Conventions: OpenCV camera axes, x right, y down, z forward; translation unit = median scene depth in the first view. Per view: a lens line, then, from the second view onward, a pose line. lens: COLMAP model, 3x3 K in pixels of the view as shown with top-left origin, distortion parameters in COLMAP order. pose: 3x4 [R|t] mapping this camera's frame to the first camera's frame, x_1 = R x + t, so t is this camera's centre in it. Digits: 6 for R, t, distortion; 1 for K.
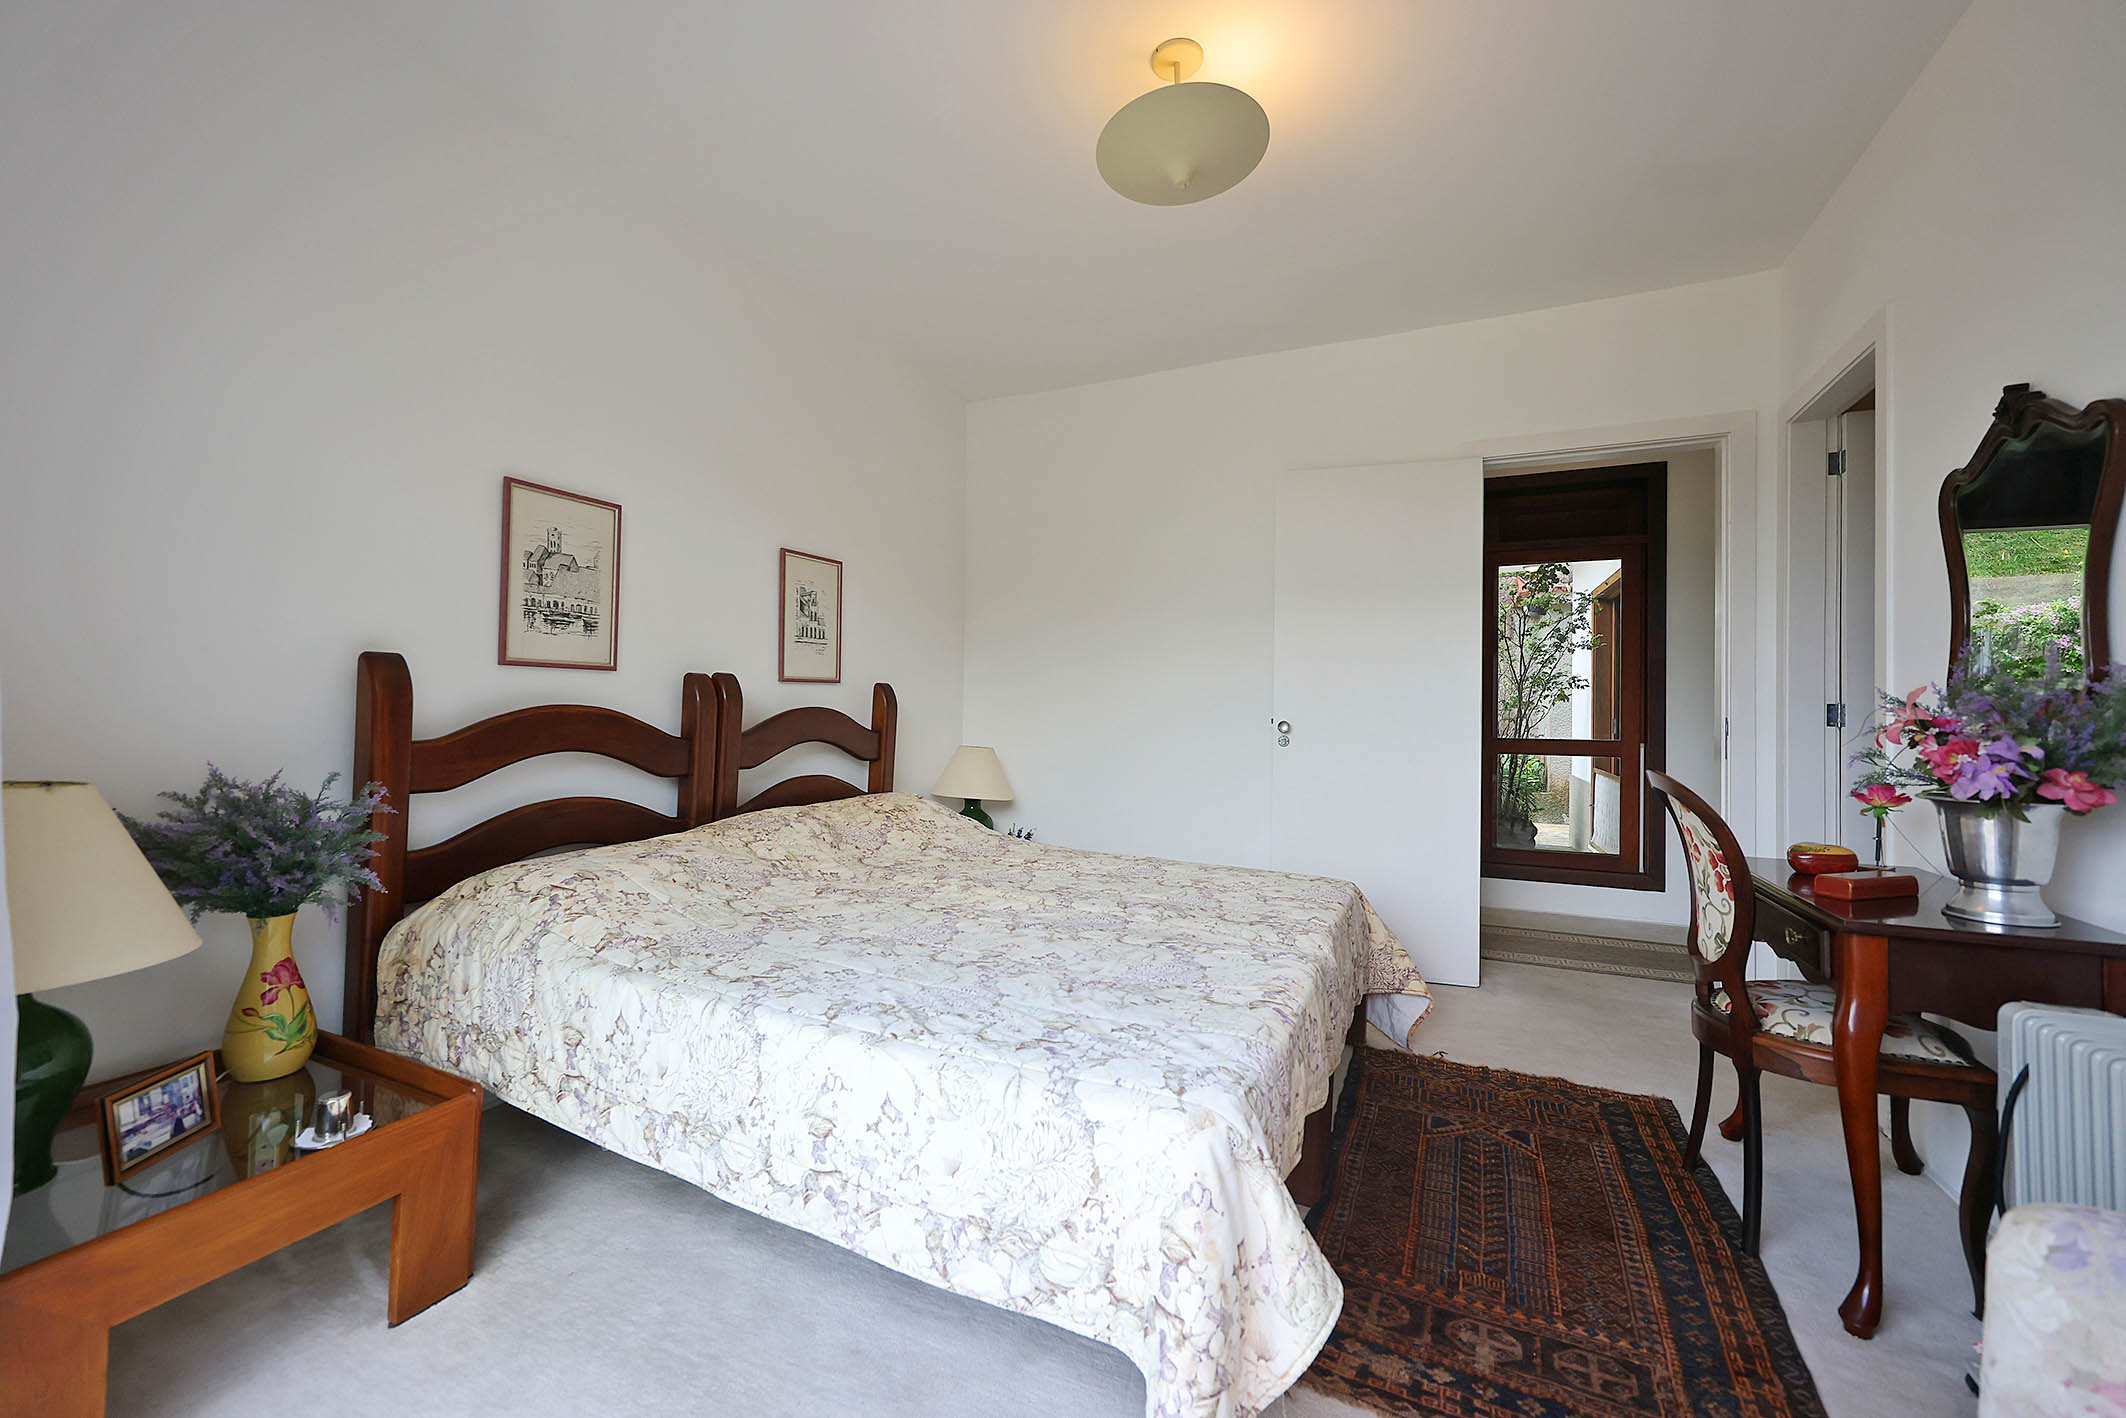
lens RADIAL K [[833.5, 0, 1055.0], [0, 833.5, 699.8], [0, 0, 1]] dist [0.000594, 0.000050]
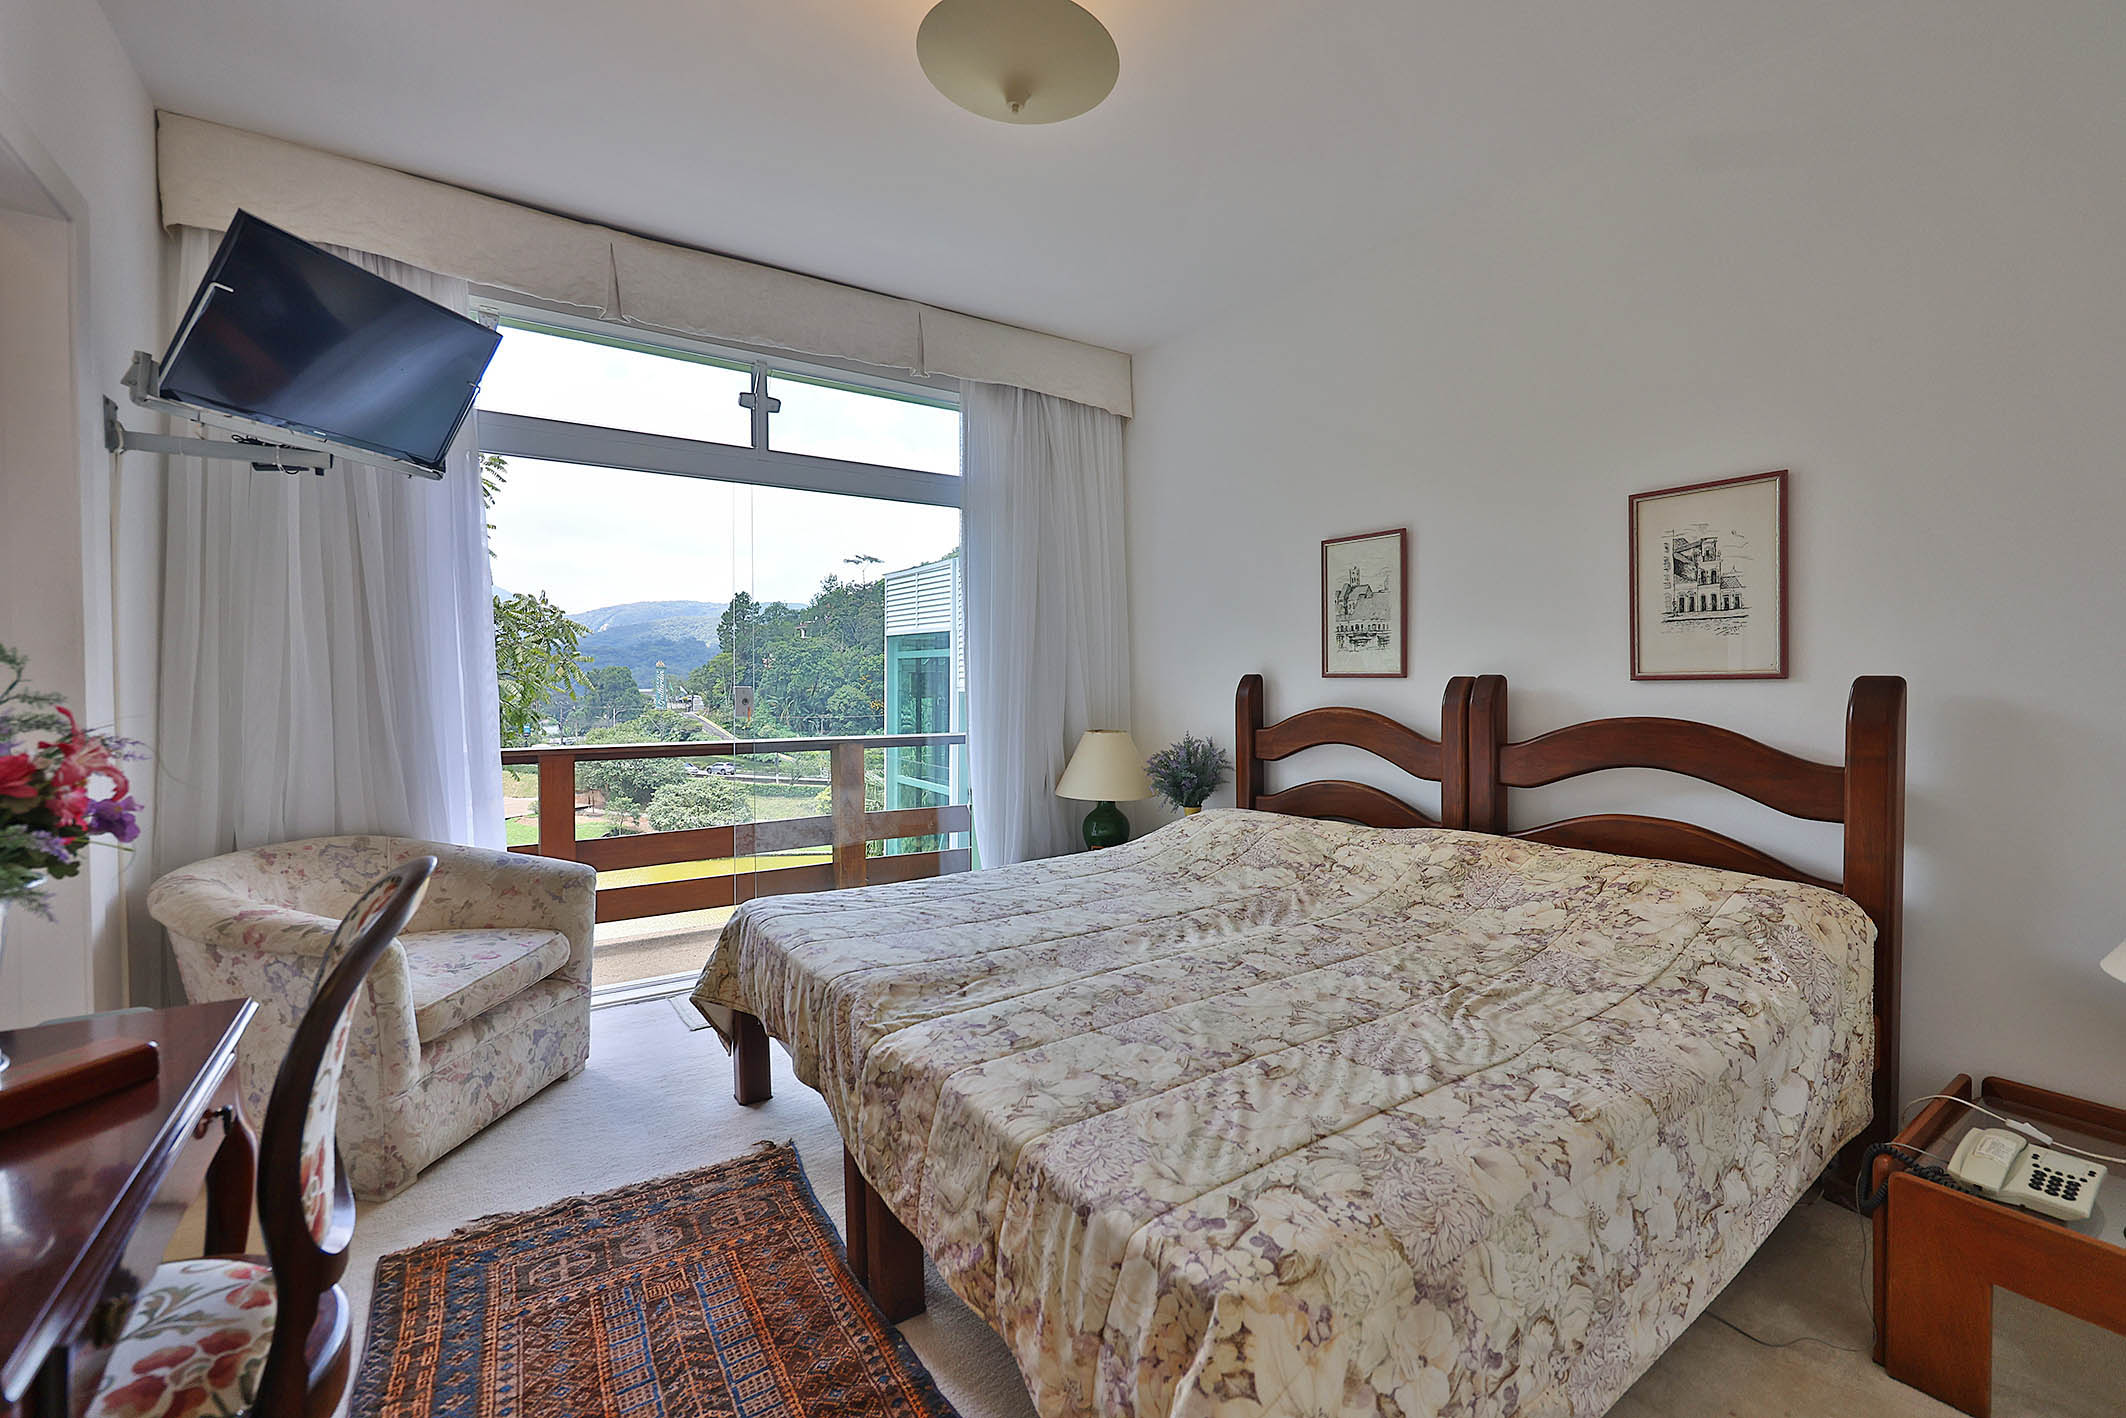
lens RADIAL K [[864.0, 0, 1050.9], [0, 864.0, 700.8], [0, 0, 1]] dist [-0.002032, -0.000337]
pose [[-0.499929, 0.006716, -0.866040, 0.738193], [-0.000880, 0.999965, 0.008263, -0.012492], [0.866066, 0.004893, -0.499906, 1.204800]]
